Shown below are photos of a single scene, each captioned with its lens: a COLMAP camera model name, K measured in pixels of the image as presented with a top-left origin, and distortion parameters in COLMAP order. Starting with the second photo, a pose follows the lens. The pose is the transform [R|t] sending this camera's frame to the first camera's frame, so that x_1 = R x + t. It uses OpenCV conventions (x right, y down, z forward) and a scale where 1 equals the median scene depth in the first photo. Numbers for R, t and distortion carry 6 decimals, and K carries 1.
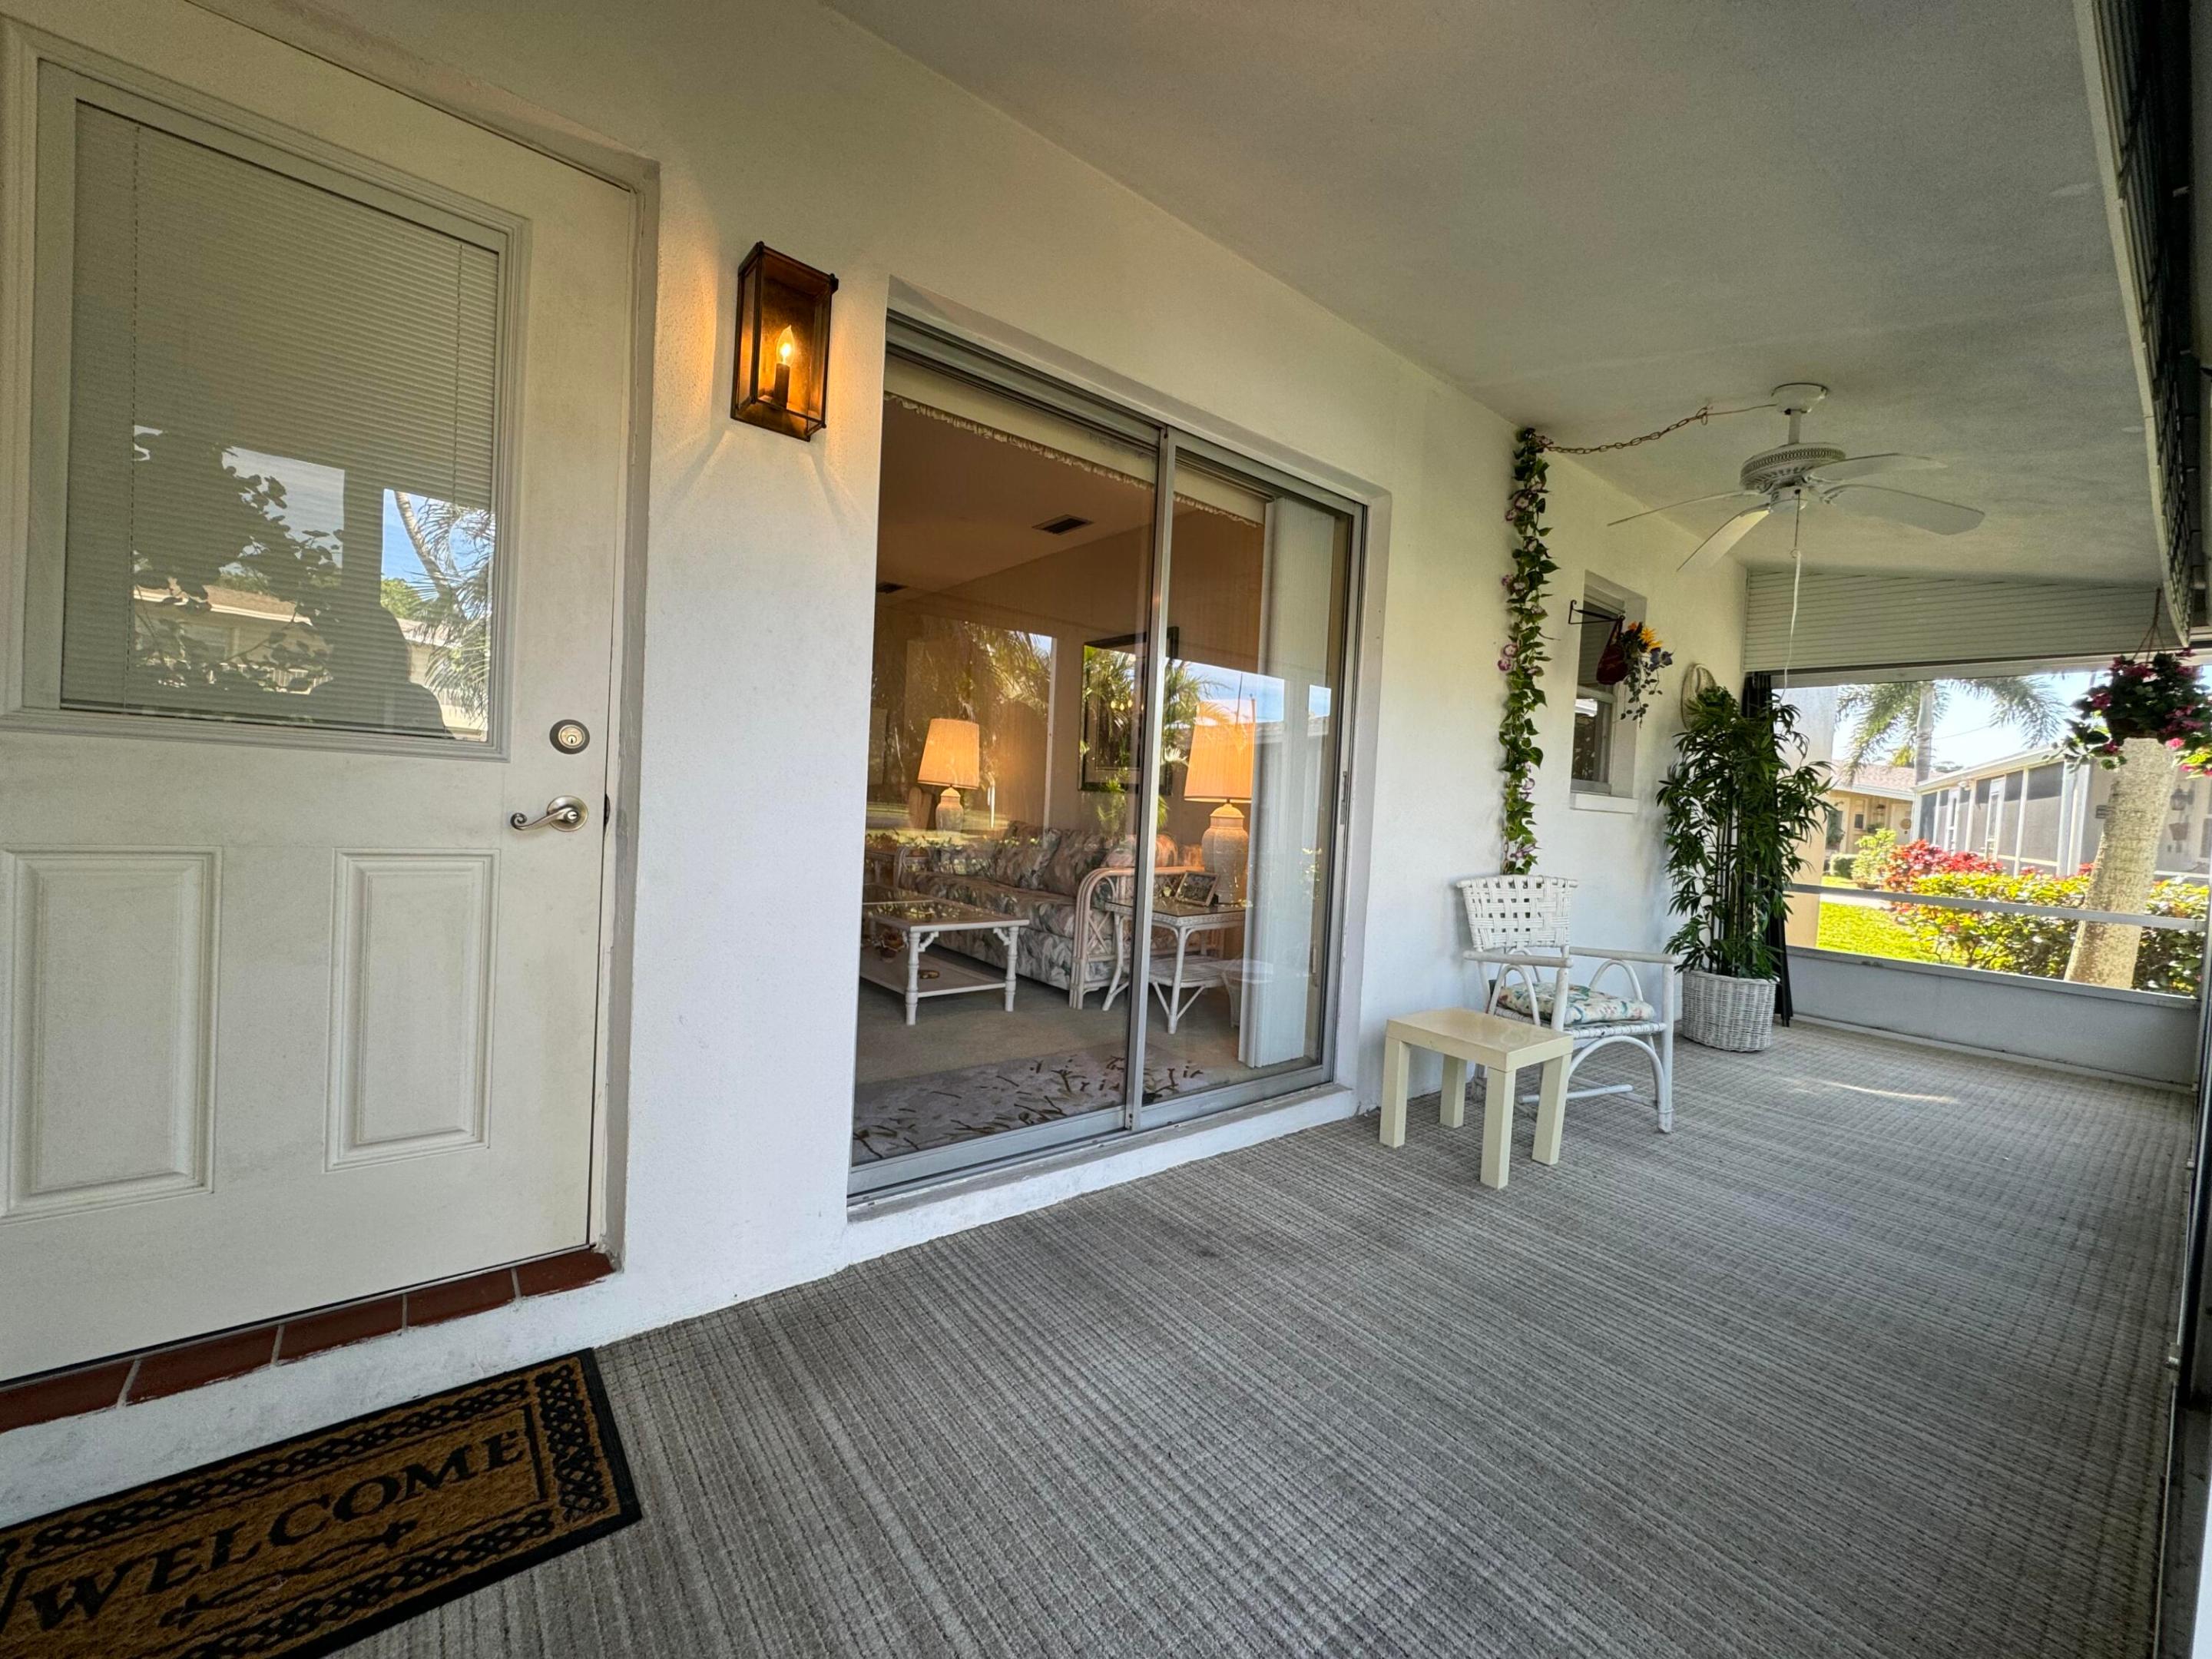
lens RADIAL K [[881.5, 0, 1101.1], [0, 881.5, 826.4], [0, 0, 1]] dist [-0.004362, 0.000953]
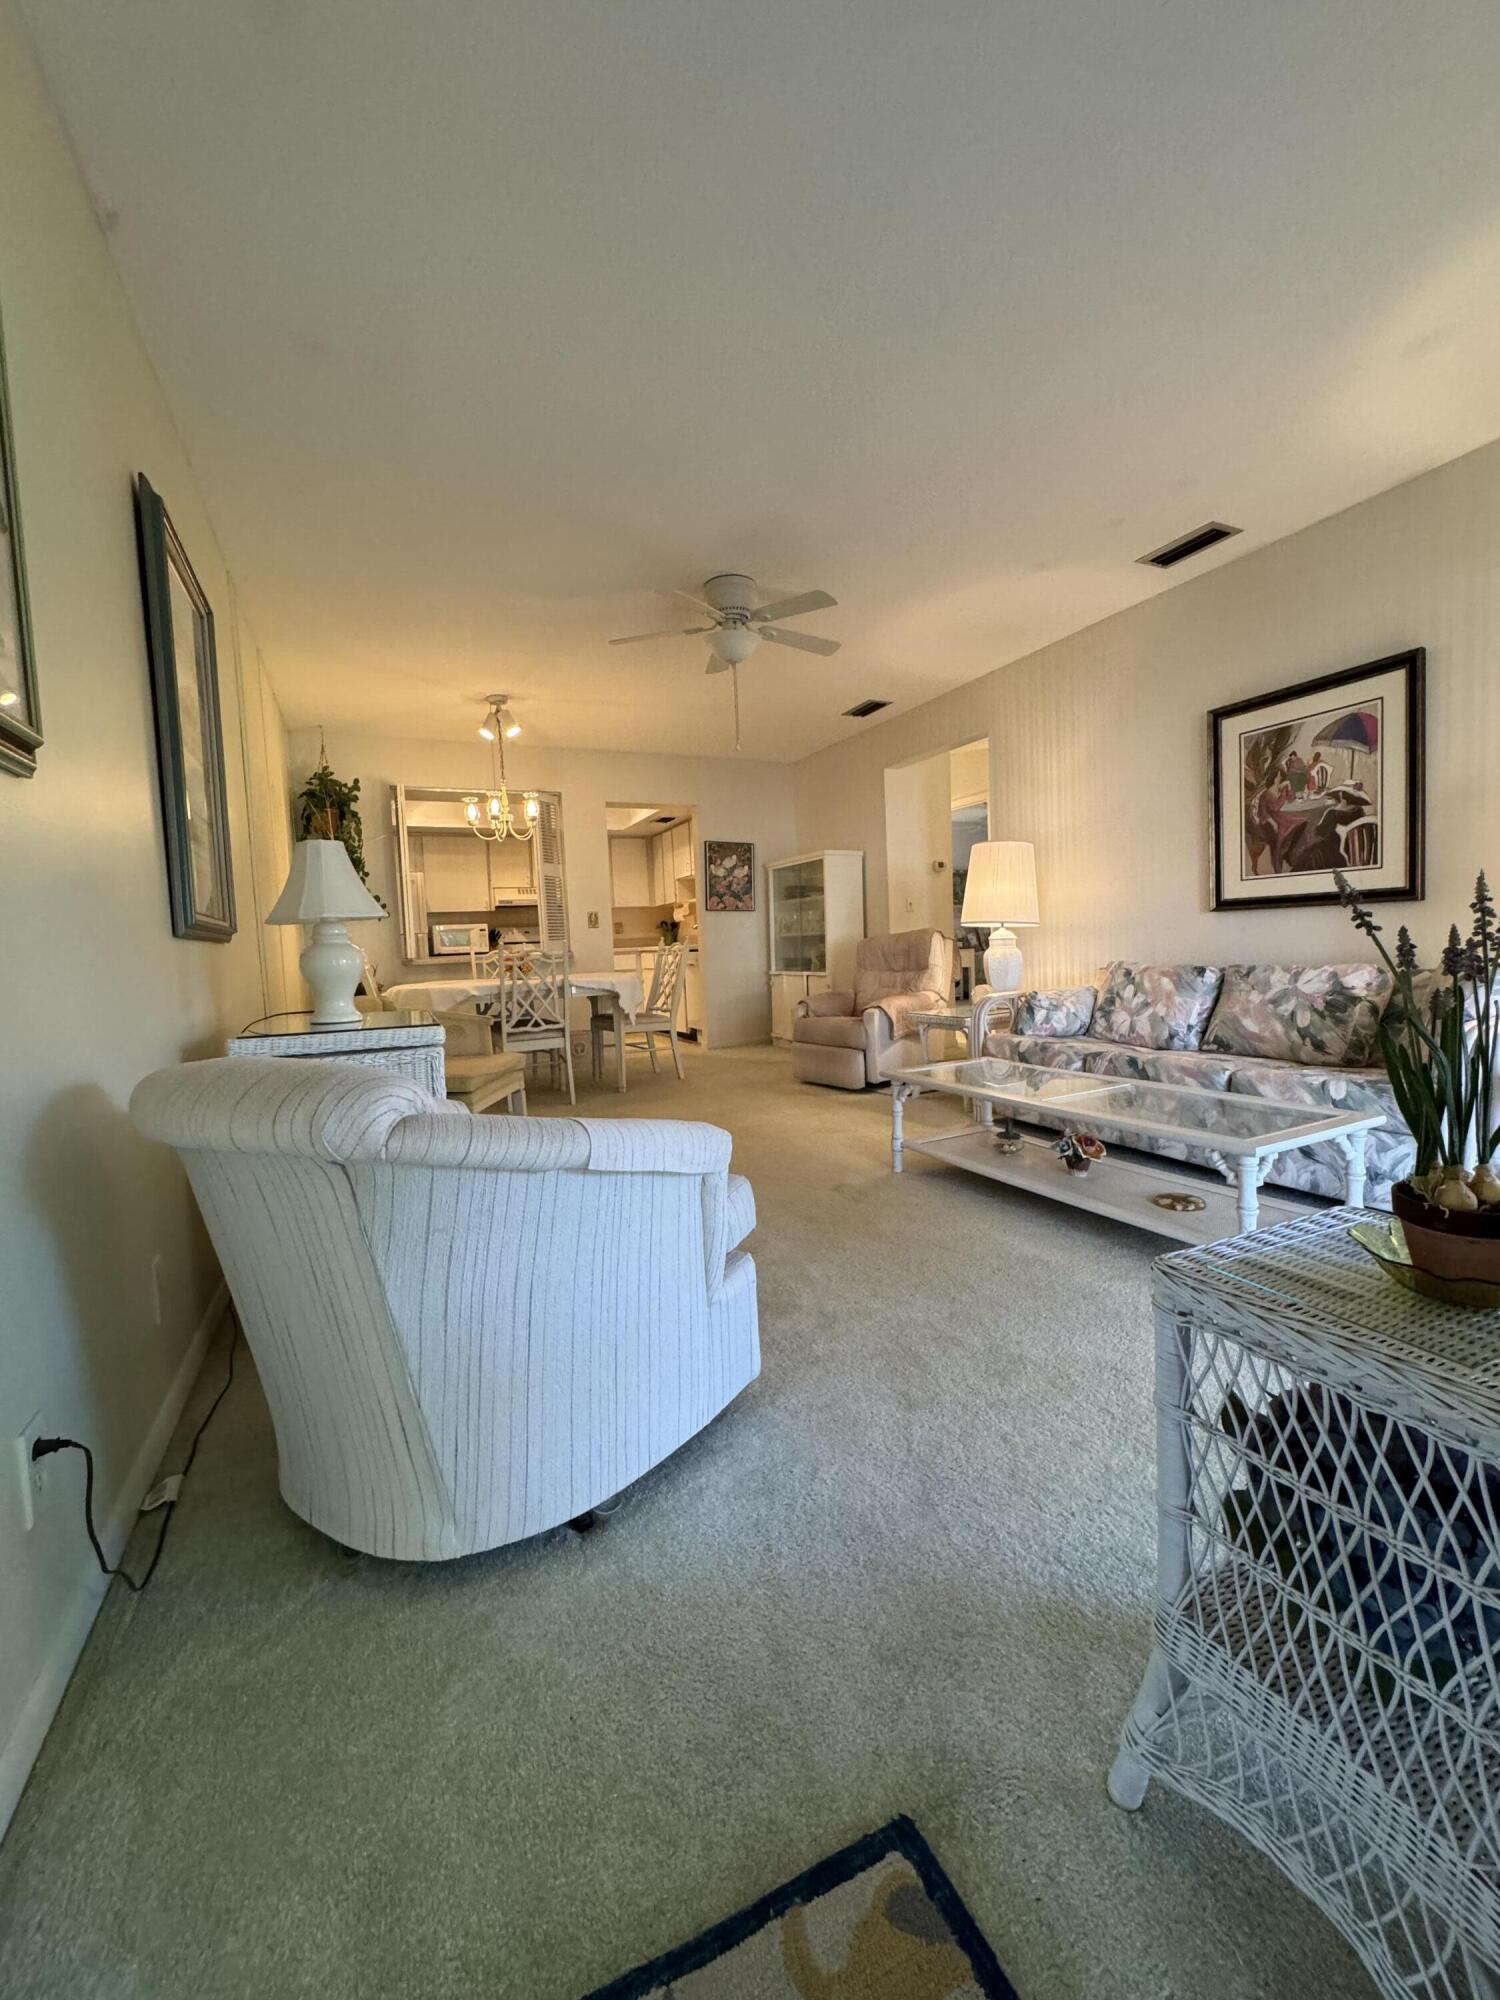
lens RADIAL K [[797.0, 0, 745.7], [0, 797.0, 1002.1], [0, 0, 1]] dist [-0.004362, 0.000953]
pose [[0.970705, -0.080845, -0.226266, -0.453417], [0.089097, 0.995671, 0.026481, -0.032086], [0.223146, -0.045865, 0.973705, 0.436477]]
